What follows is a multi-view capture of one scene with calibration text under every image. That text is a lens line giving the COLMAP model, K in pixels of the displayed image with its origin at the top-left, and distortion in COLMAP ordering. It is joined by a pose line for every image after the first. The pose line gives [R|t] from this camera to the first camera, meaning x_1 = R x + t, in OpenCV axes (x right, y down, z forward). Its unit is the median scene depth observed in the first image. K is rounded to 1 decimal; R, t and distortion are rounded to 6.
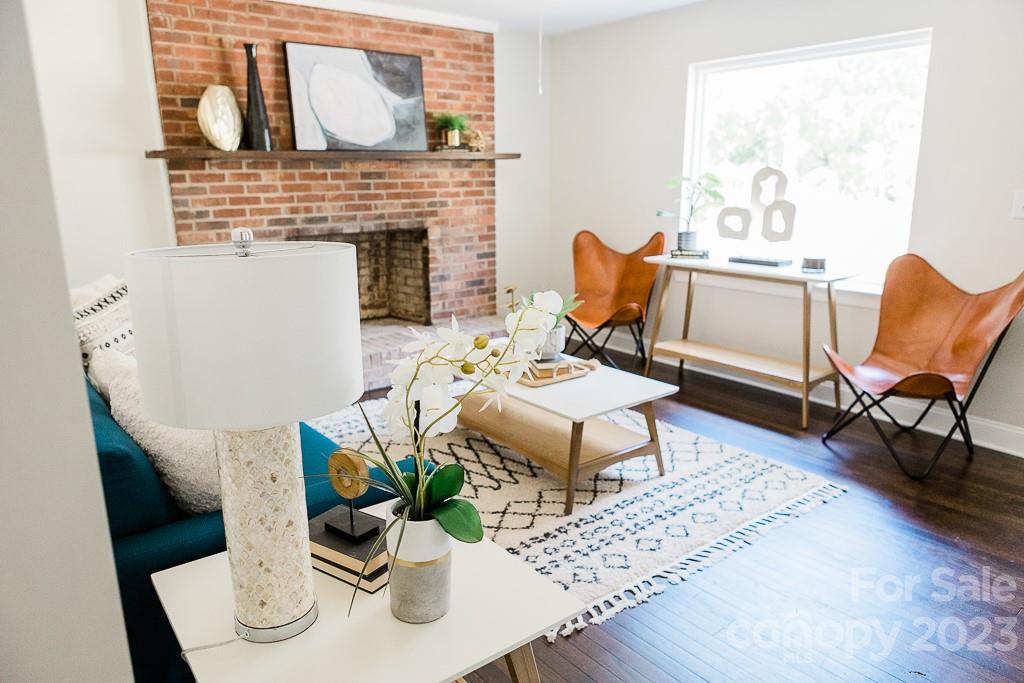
lens RADIAL K [[697.4, 0, 512.0], [0, 697.4, 341.5], [0, 0, 1]] dist [-0.025217, 0.025702]
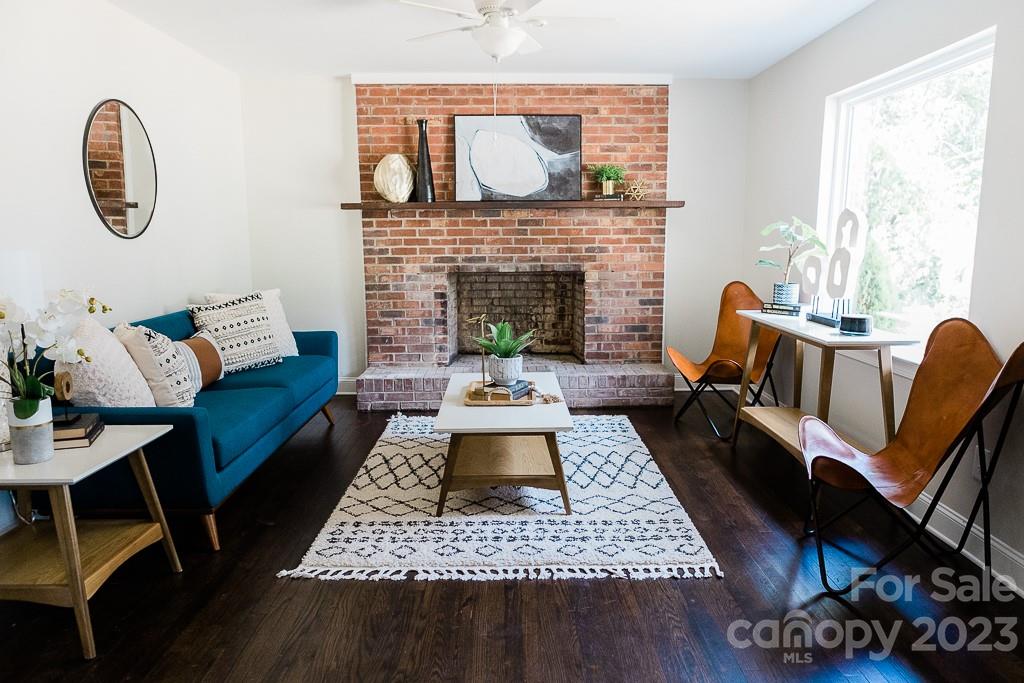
lens RADIAL K [[728.5, 0, 512.0], [0, 728.5, 341.5], [0, 0, 1]] dist [-0.003074, 0.002056]
pose [[0.795977, 0.094501, -0.597904, 0.515255], [-0.143617, 0.989019, -0.034877, -0.003136], [0.588043, 0.113631, 0.800808, 0.062363]]
